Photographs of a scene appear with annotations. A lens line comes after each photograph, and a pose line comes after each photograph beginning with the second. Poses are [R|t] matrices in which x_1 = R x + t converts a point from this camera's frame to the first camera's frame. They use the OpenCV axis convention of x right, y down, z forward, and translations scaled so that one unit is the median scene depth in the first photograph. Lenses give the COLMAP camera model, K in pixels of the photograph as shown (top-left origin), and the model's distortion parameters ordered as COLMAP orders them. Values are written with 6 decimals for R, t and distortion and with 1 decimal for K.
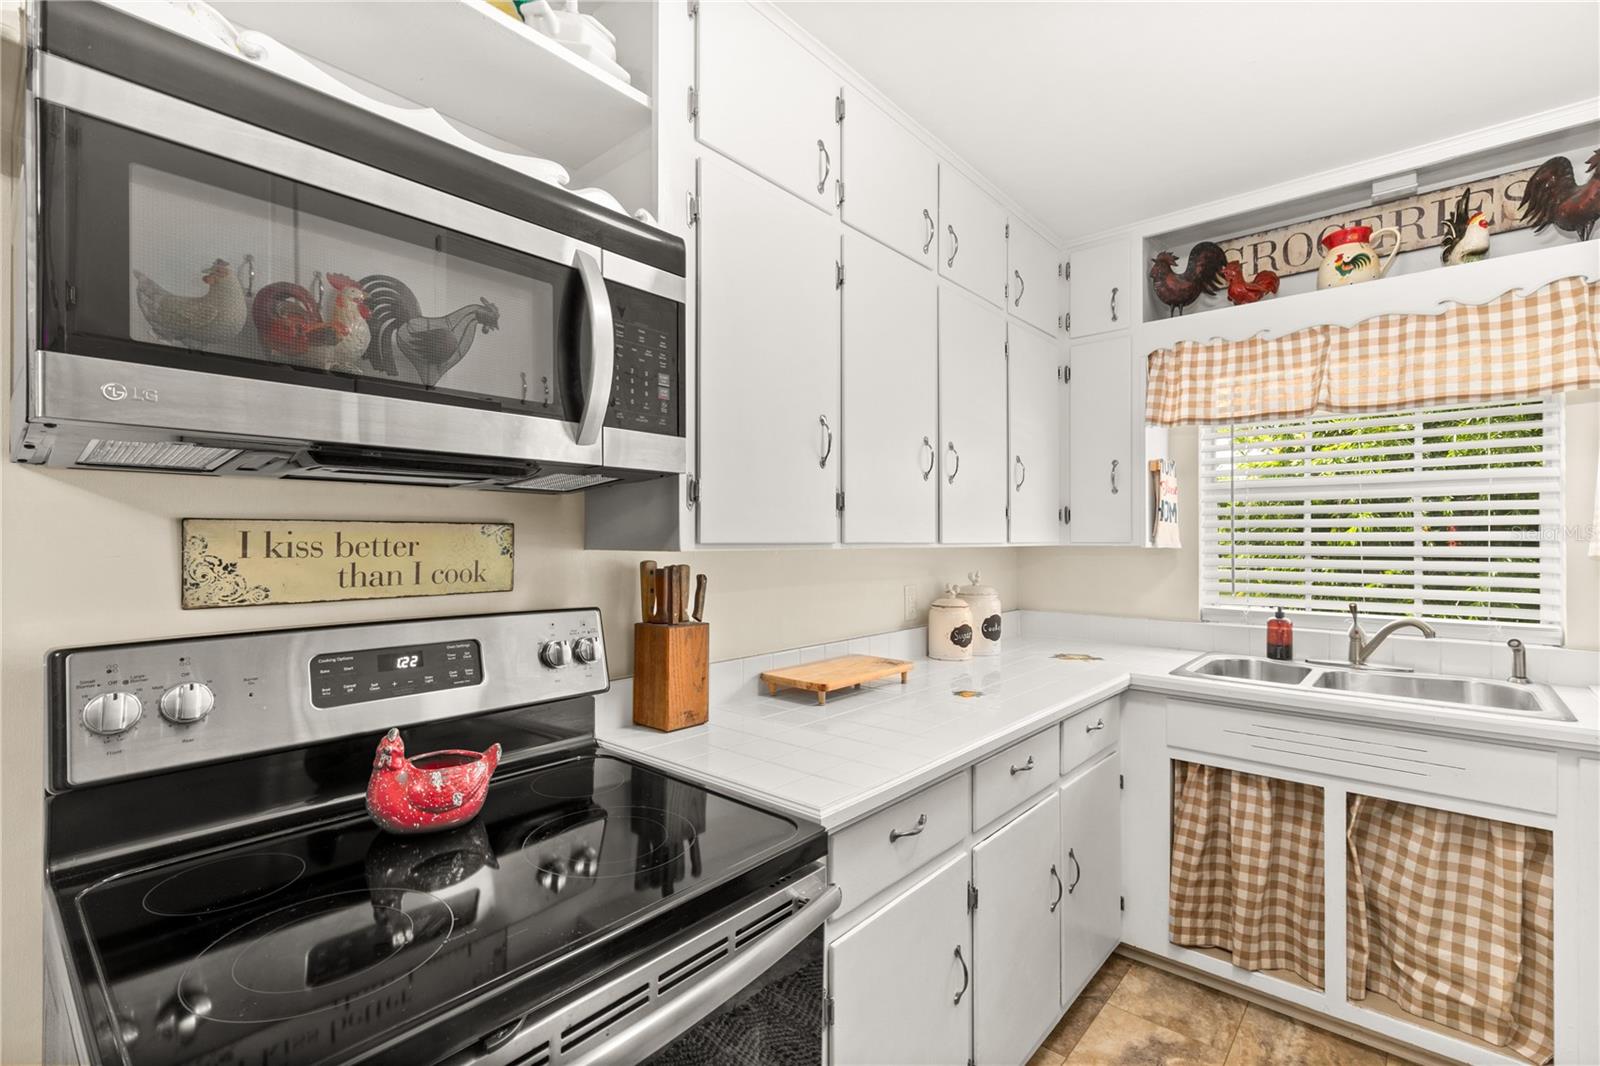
lens RADIAL K [[725.9, 0, 795.5], [0, 725.9, 531.2], [0, 0, 1]] dist [0.000354, -0.000700]
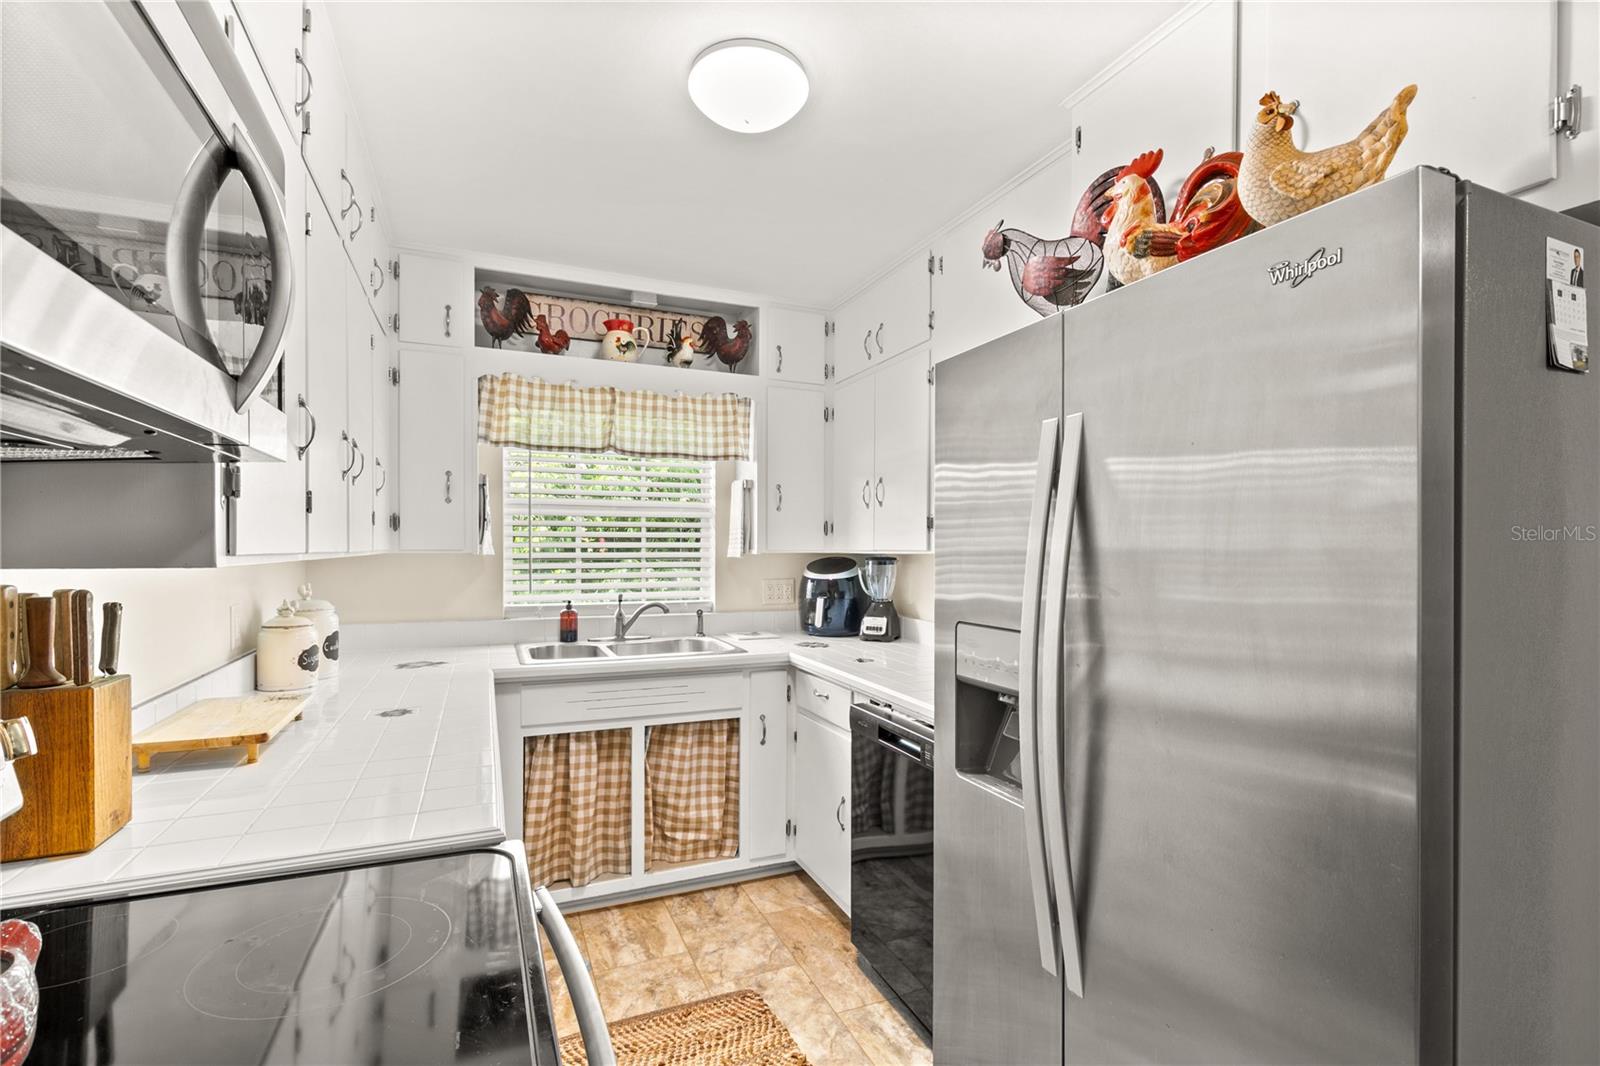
lens RADIAL K [[725.9, 0, 800.4], [0, 725.9, 545.2], [0, 0, 1]] dist [0.000354, -0.000700]
pose [[0.414720, 0.002118, 0.909947, -0.361070], [-0.013666, 0.999899, 0.003901, -0.002681], [-0.909847, -0.014054, 0.414707, 0.128133]]
